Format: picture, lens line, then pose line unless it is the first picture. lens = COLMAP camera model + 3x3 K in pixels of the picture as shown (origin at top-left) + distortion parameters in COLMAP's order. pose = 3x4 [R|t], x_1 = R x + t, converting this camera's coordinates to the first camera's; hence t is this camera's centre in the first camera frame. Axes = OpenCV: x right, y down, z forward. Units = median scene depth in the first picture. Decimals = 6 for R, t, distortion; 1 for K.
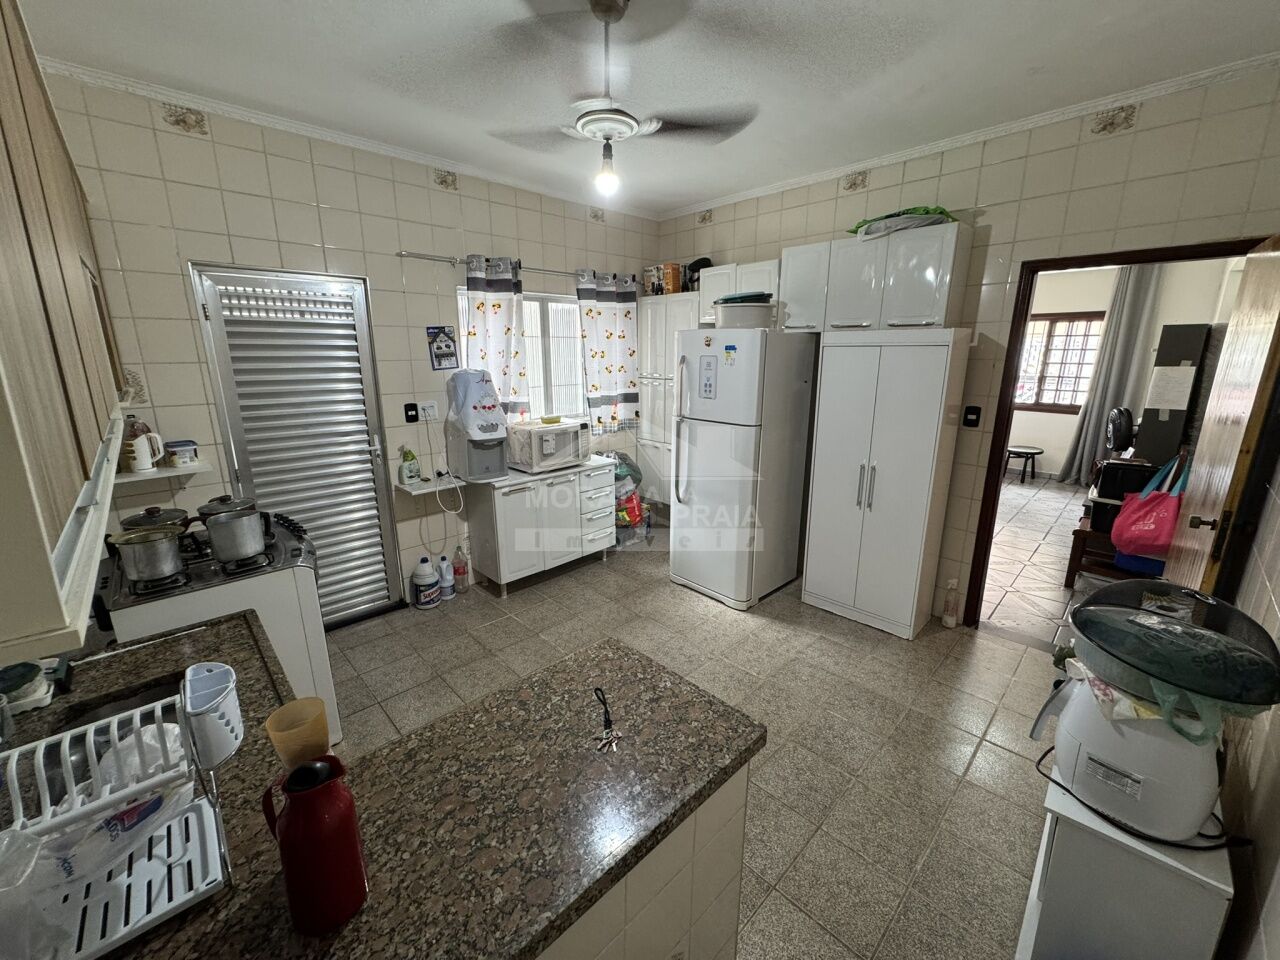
lens RADIAL K [[509.5, 0, 641.0], [0, 509.5, 478.9], [0, 0, 1]] dist [-0.003168, -0.000050]
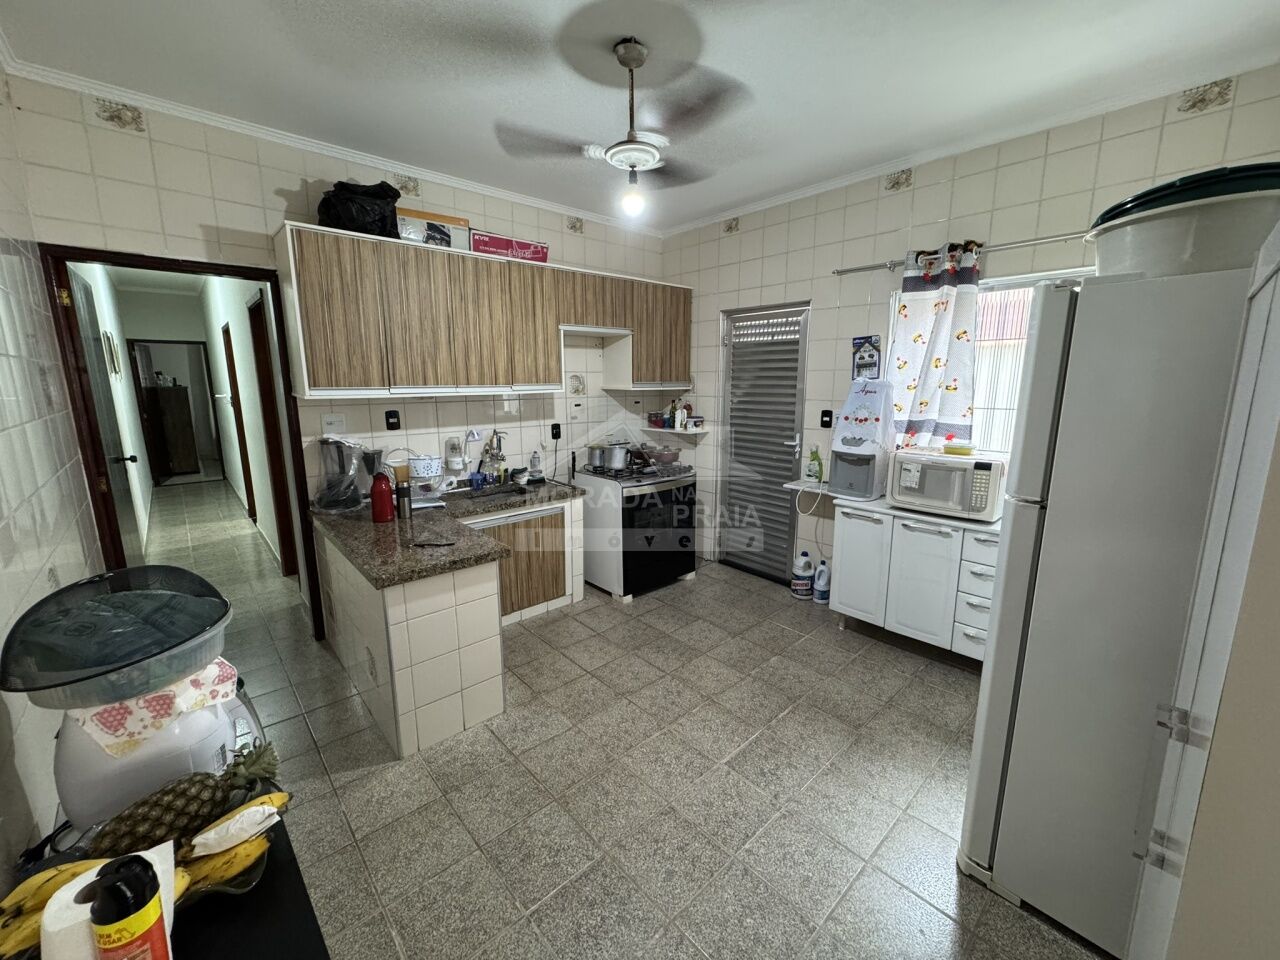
lens RADIAL K [[520.9, 0, 642.1], [0, 520.9, 471.6], [0, 0, 1]] dist [0.020800, -0.000007]
pose [[-0.028386, 0.179117, -0.983418, 0.659102], [-0.238988, 0.954067, 0.180669, -0.127610], [0.970608, 0.240153, 0.015725, 0.619642]]
